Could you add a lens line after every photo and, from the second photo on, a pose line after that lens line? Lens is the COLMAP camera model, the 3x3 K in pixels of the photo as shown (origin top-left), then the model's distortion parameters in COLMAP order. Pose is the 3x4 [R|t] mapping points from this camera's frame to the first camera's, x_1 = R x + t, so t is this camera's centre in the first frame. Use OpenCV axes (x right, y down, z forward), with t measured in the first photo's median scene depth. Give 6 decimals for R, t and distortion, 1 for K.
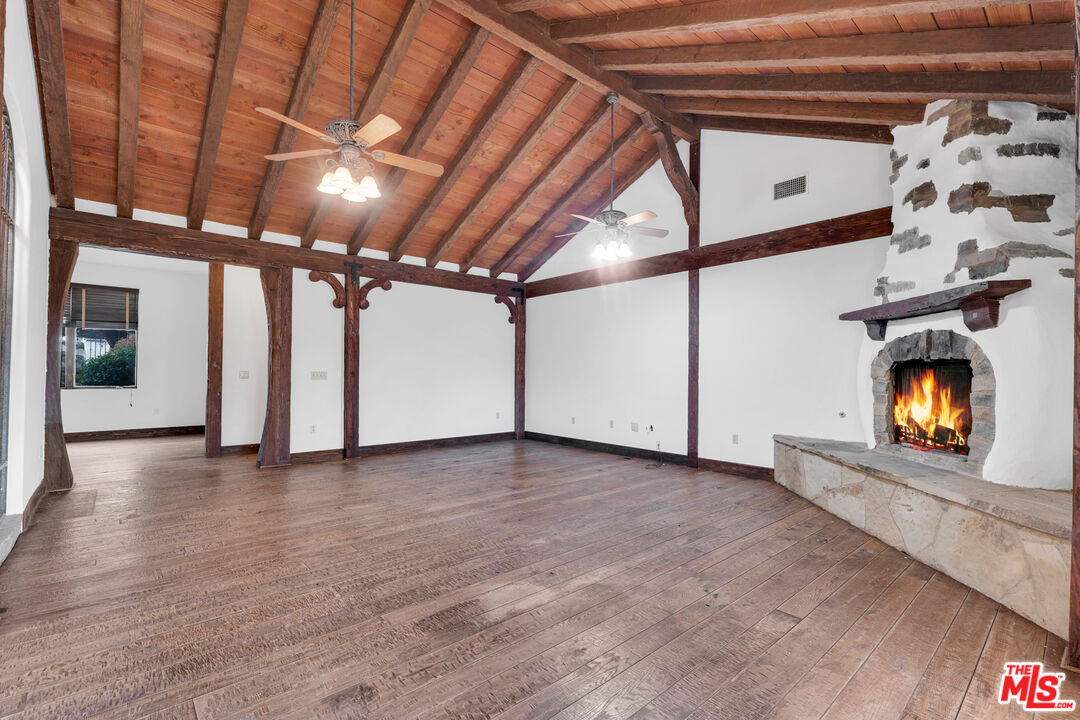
lens RADIAL K [[441.3, 0, 540.9], [0, 441.3, 365.1], [0, 0, 1]] dist [0.000859, -0.000280]
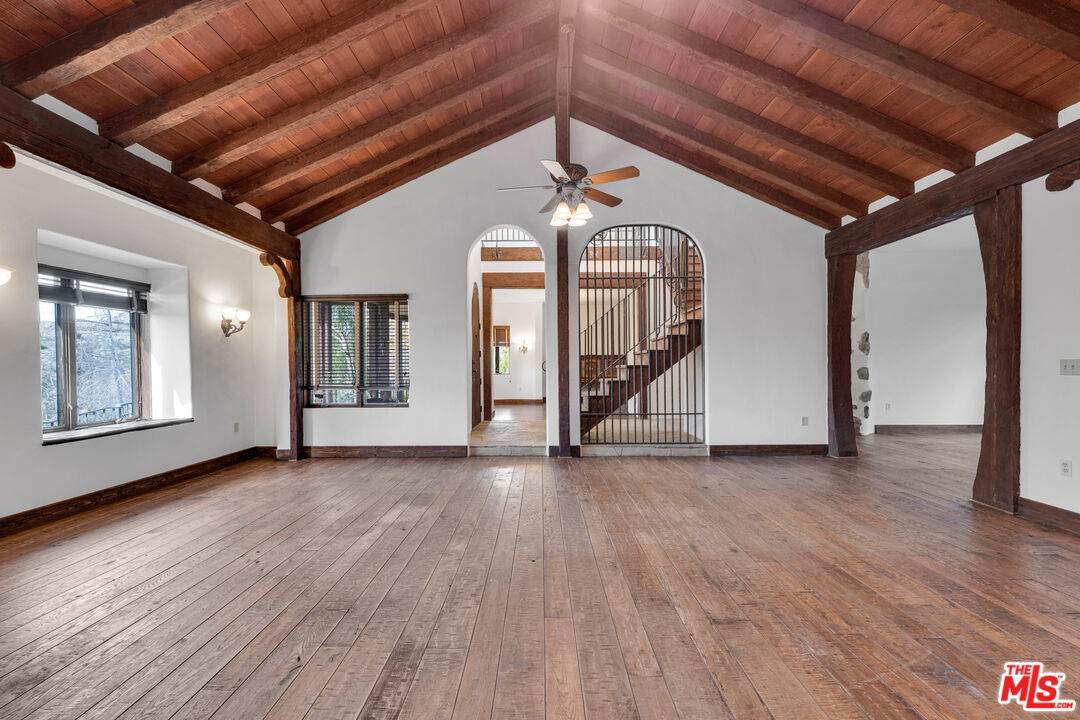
lens RADIAL K [[441.3, 0, 540.9], [0, 441.3, 365.1], [0, 0, 1]] dist [0.000859, -0.000280]
pose [[-0.643717, -0.002990, -0.765258, 0.511770], [0.011756, 0.999836, -0.013794, 0.038888], [0.765174, -0.017876, -0.643576, 1.510343]]
